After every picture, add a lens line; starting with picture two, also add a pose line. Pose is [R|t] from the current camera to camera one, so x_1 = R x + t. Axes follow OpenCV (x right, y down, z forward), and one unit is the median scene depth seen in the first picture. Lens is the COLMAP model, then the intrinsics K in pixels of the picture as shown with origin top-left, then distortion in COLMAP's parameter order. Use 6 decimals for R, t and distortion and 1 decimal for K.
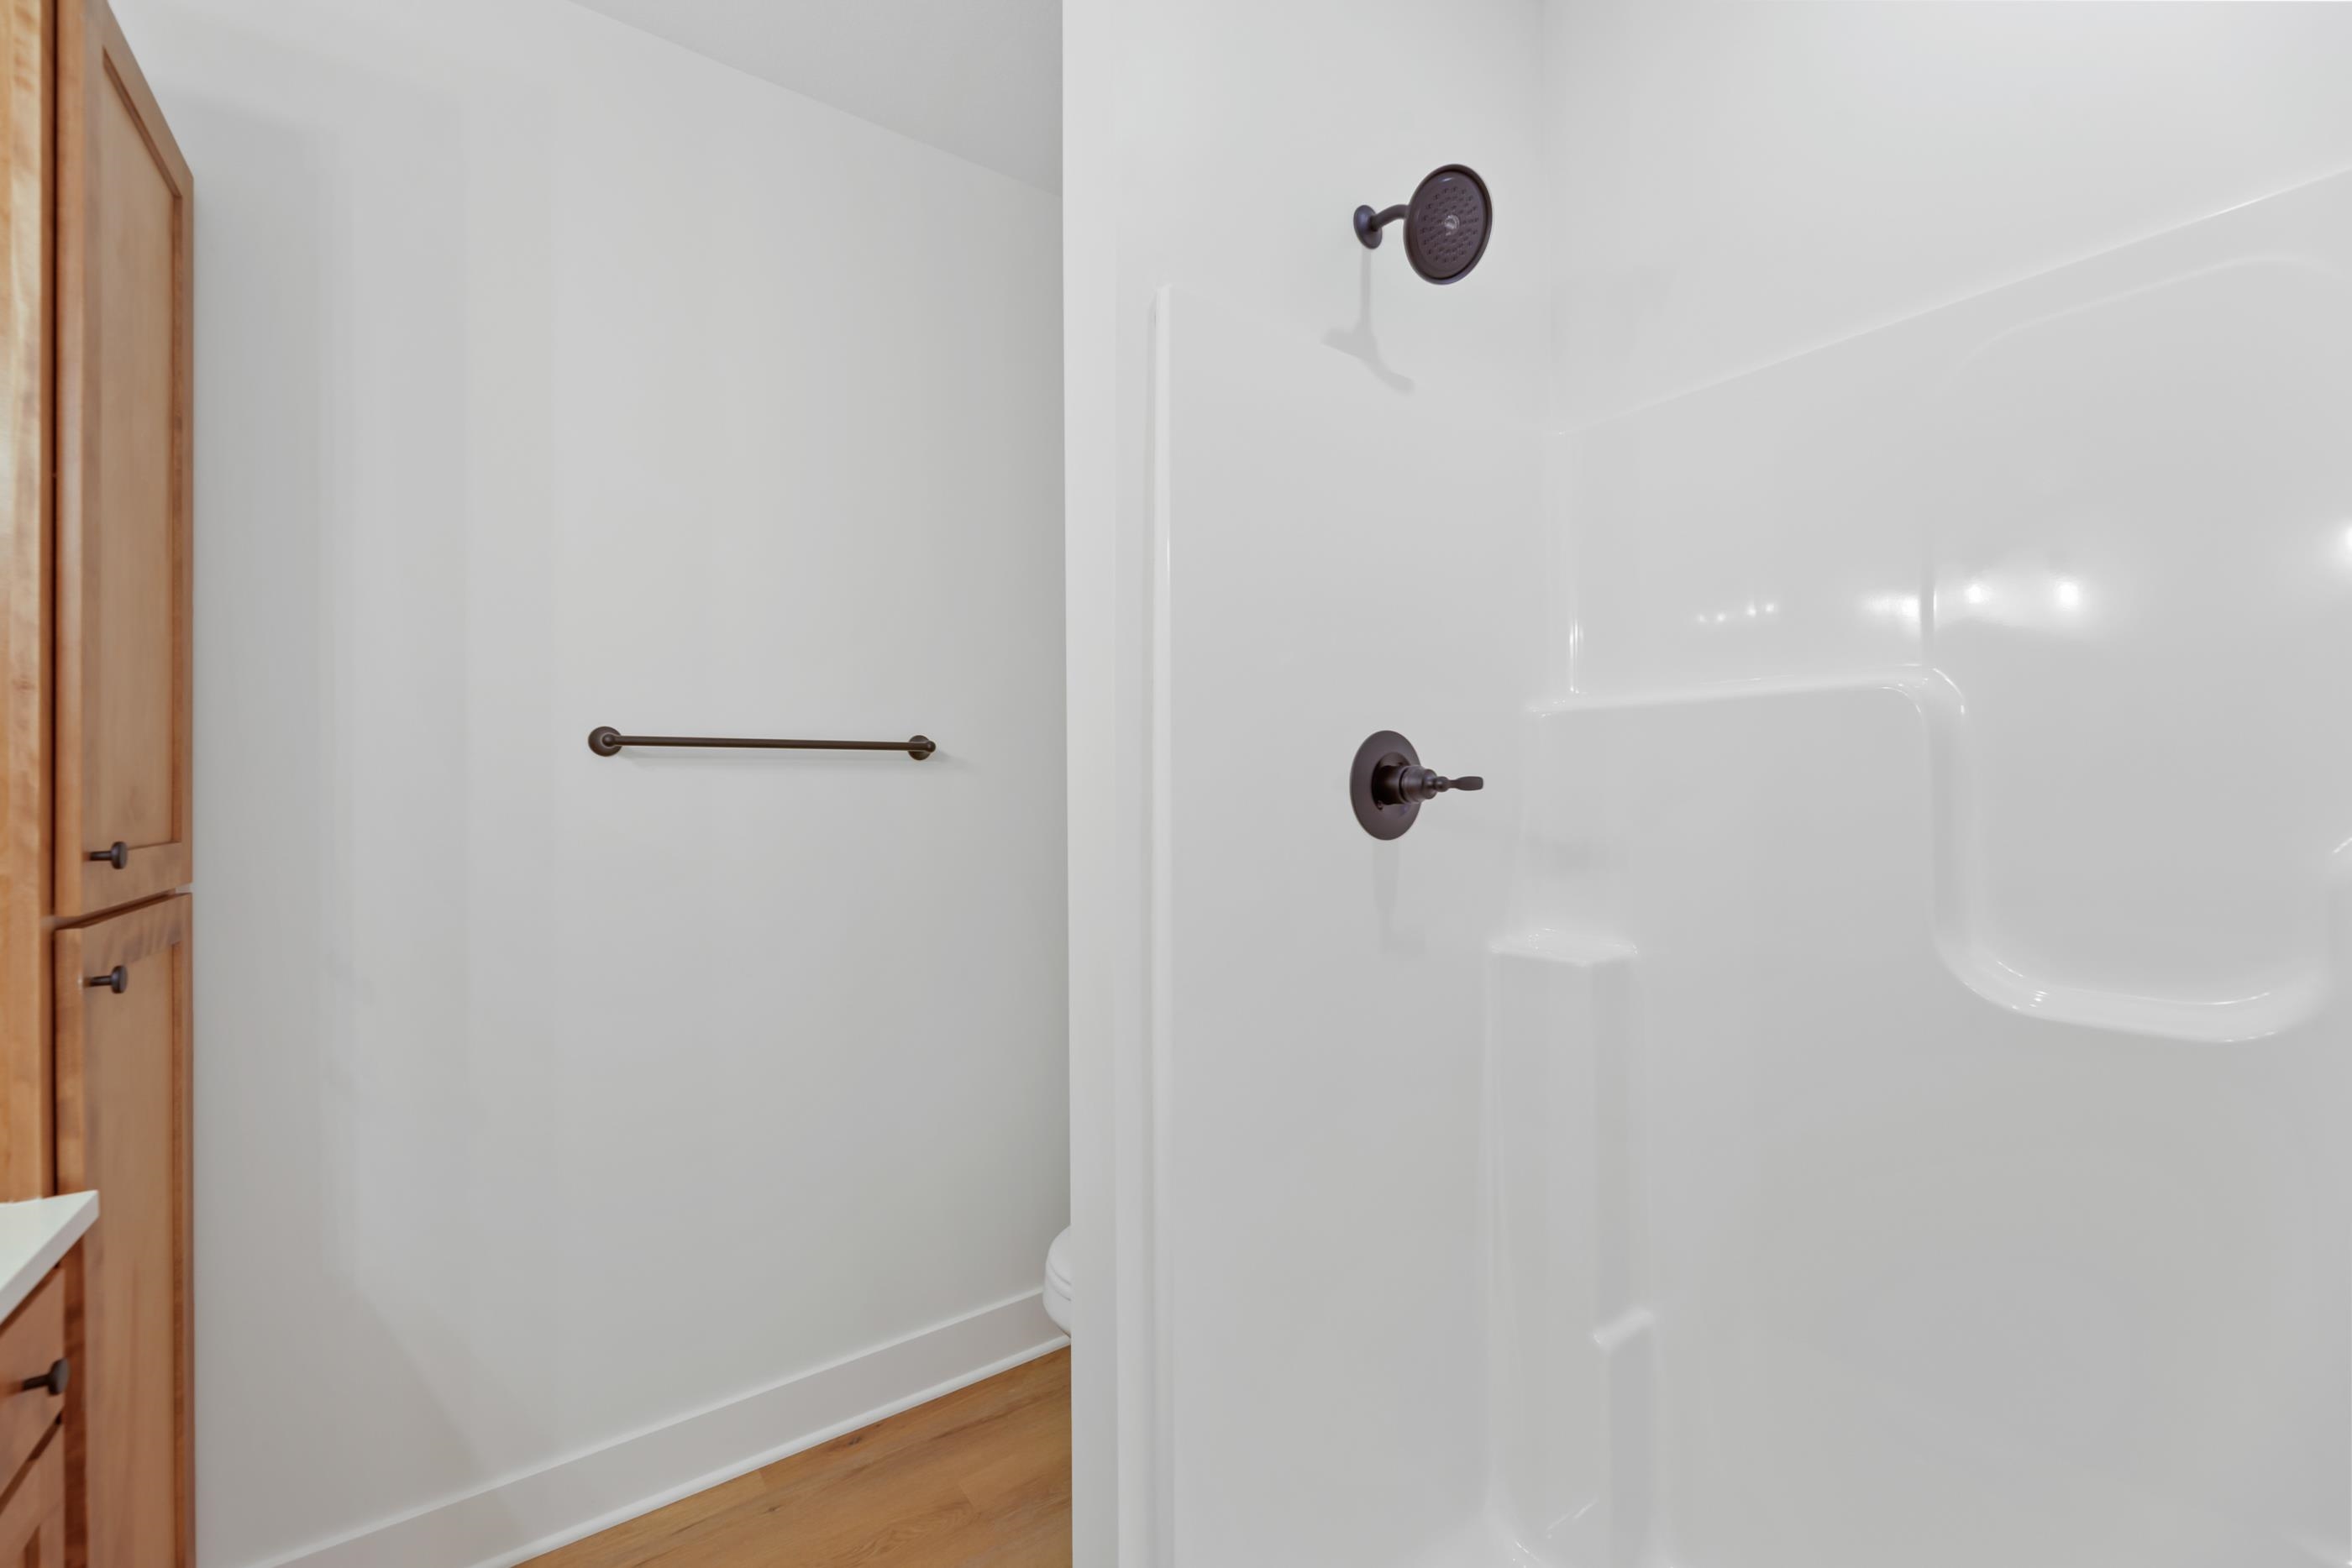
lens RADIAL K [[944.1, 0, 1176.4], [0, 944.1, 773.8], [0, 0, 1]] dist [-0.001466, -0.000906]
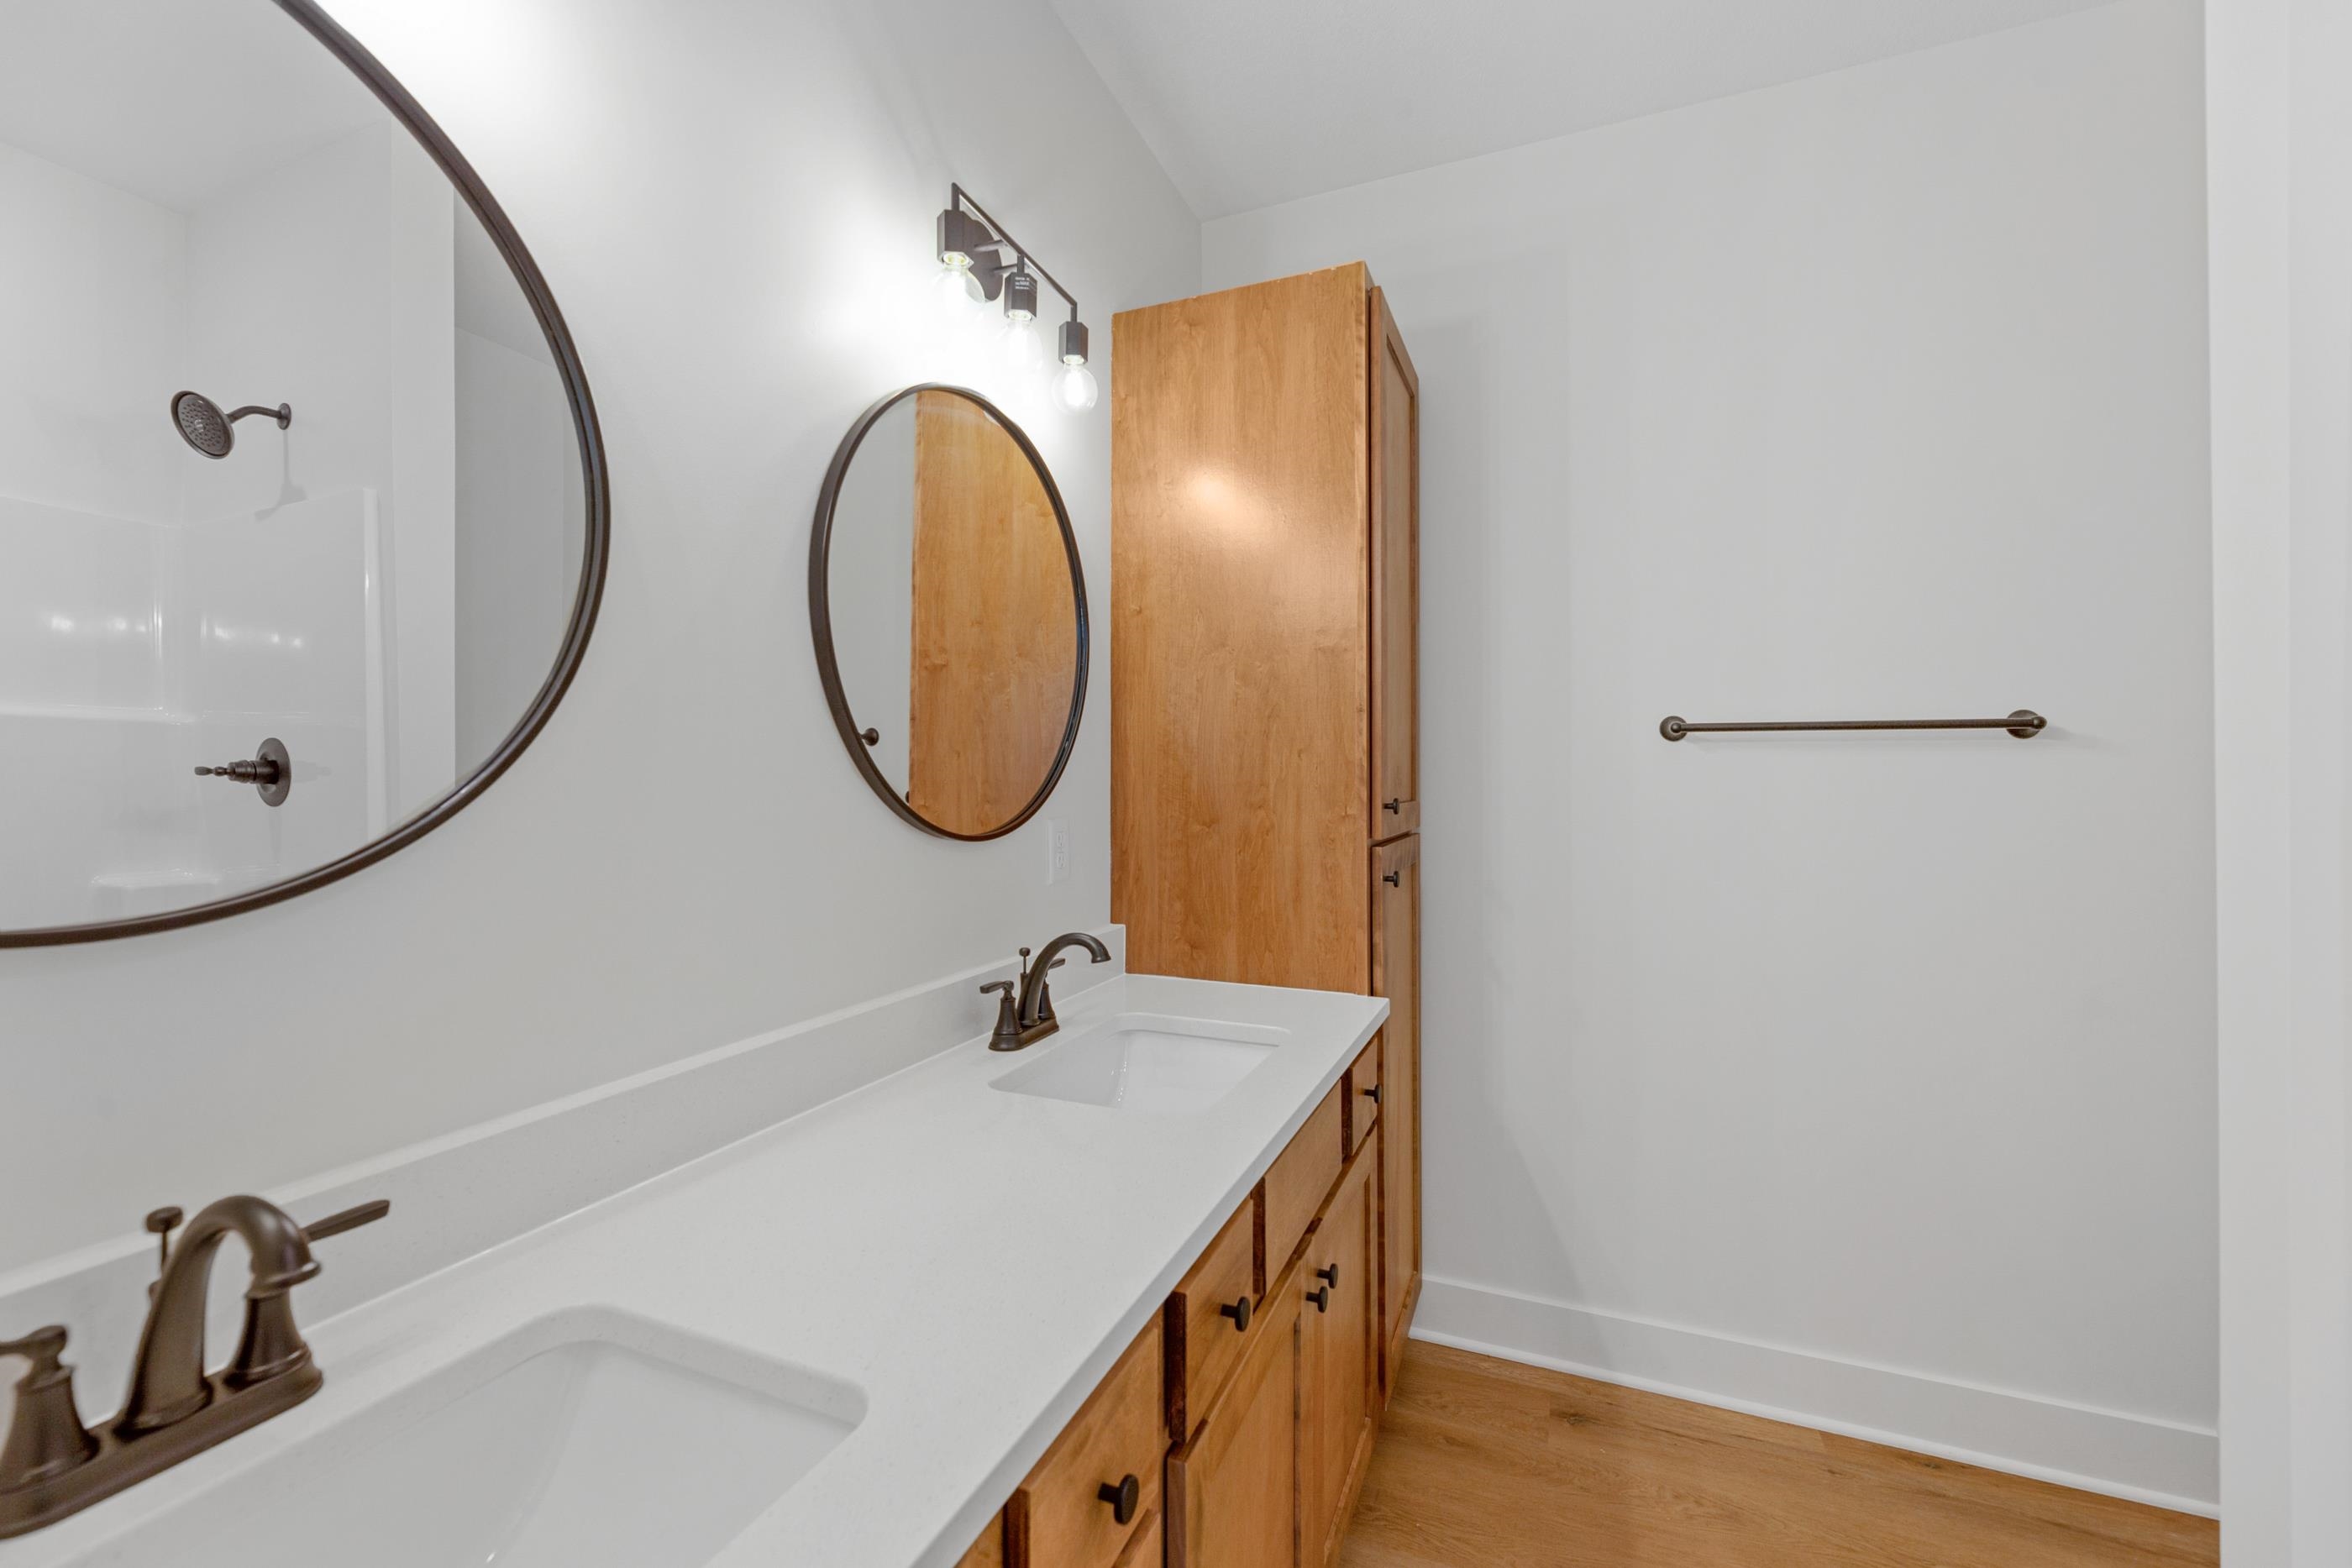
lens RADIAL K [[944.1, 0, 1177.4], [0, 944.1, 768.7], [0, 0, 1]] dist [-0.001466, -0.000906]
pose [[0.512274, 0.003419, -0.858815, 0.142276], [0.006672, 0.999946, 0.007961, 0.002533], [0.858796, -0.009808, 0.512223, -0.218195]]
